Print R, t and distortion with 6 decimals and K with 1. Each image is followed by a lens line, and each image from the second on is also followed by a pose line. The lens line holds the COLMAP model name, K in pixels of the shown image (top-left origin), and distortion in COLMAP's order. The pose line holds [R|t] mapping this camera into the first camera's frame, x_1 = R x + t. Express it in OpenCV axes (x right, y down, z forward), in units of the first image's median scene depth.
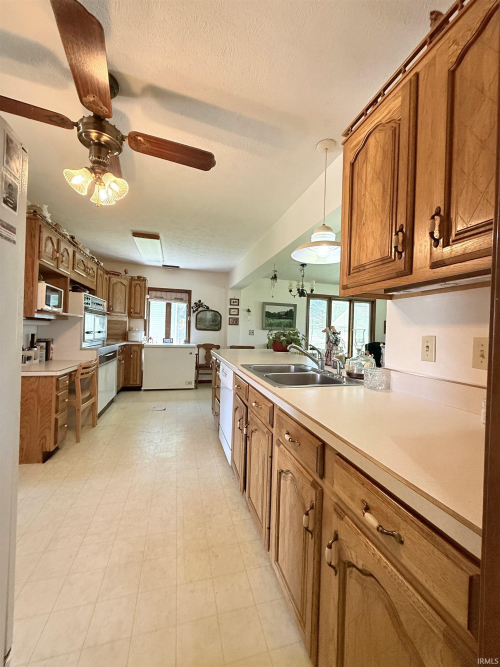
lens RADIAL K [[265.9, 0, 249.7], [0, 265.9, 330.3], [0, 0, 1]] dist [-0.002224, 0.000886]
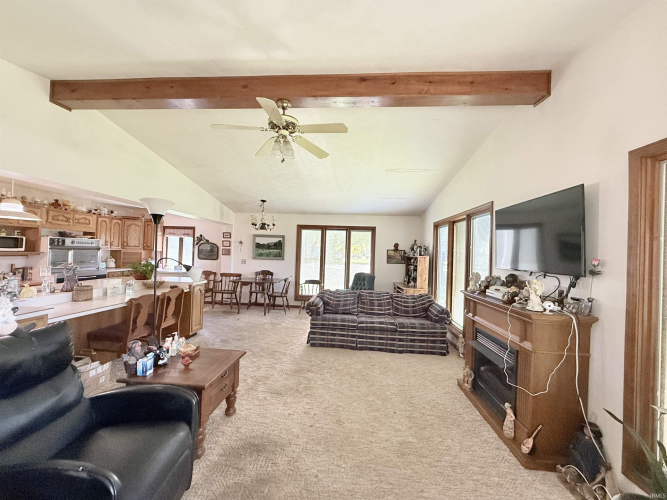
lens RADIAL K [[265.9, 0, 330.3], [0, 265.9, 249.0], [0, 0, 1]] dist [-0.002224, 0.000886]
pose [[0.939694, -0.006322, -0.341958, 0.772118], [-0.001235, 0.999760, -0.021879, -0.021965], [0.342014, 0.020982, 0.939461, 0.062321]]
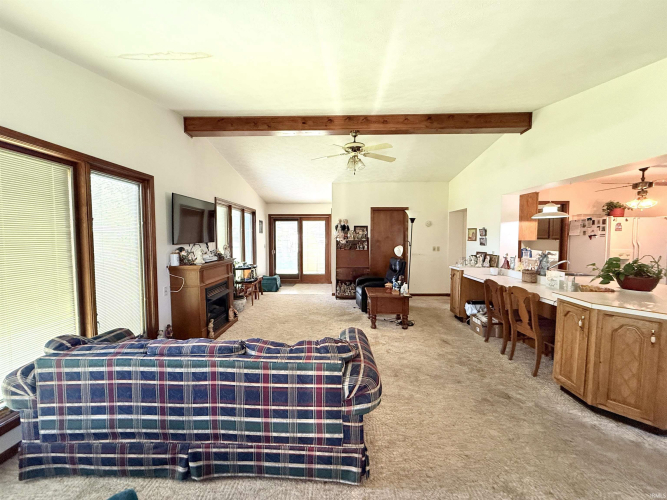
lens RADIAL K [[265.9, 0, 332.1], [0, 265.9, 251.9], [0, 0, 1]] dist [-0.002224, 0.000886]
pose [[-0.957981, -0.047431, 0.282882, 0.409354], [-0.029362, 0.997268, 0.067780, -0.029740], [-0.285324, 0.056626, -0.956757, 1.090275]]
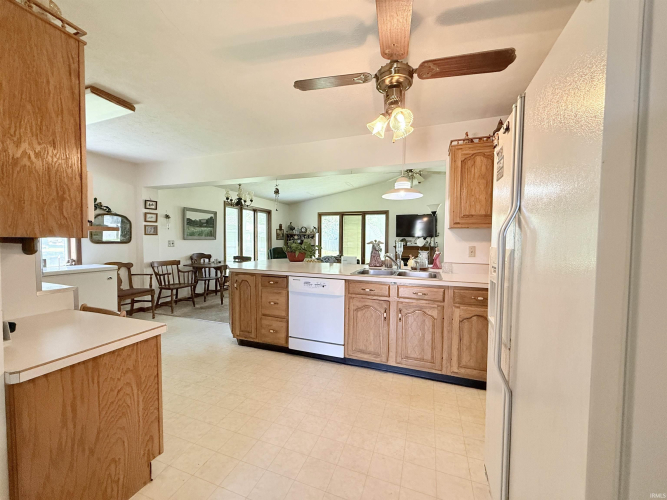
lens RADIAL K [[265.9, 0, 330.3], [0, 265.9, 251.3], [0, 0, 1]] dist [-0.002224, 0.000886]
pose [[0.584935, -0.062096, 0.808699, -0.385641], [0.008200, 0.997467, 0.070659, -0.023037], [-0.811038, -0.034700, 0.583963, 0.129831]]
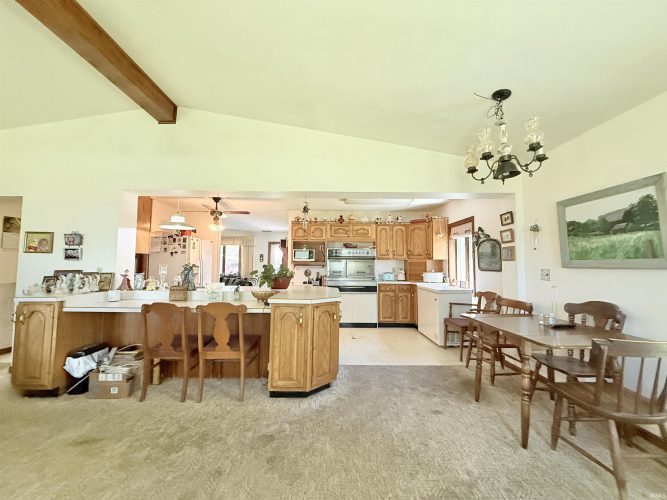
lens RADIAL K [[265.9, 0, 330.2], [0, 265.9, 250.1], [0, 0, 1]] dist [-0.002224, 0.000886]
pose [[-0.262526, -0.089421, -0.960773, 0.565178], [-0.014646, 0.995951, -0.088694, 0.012301], [0.964814, -0.009213, -0.262773, 0.797274]]
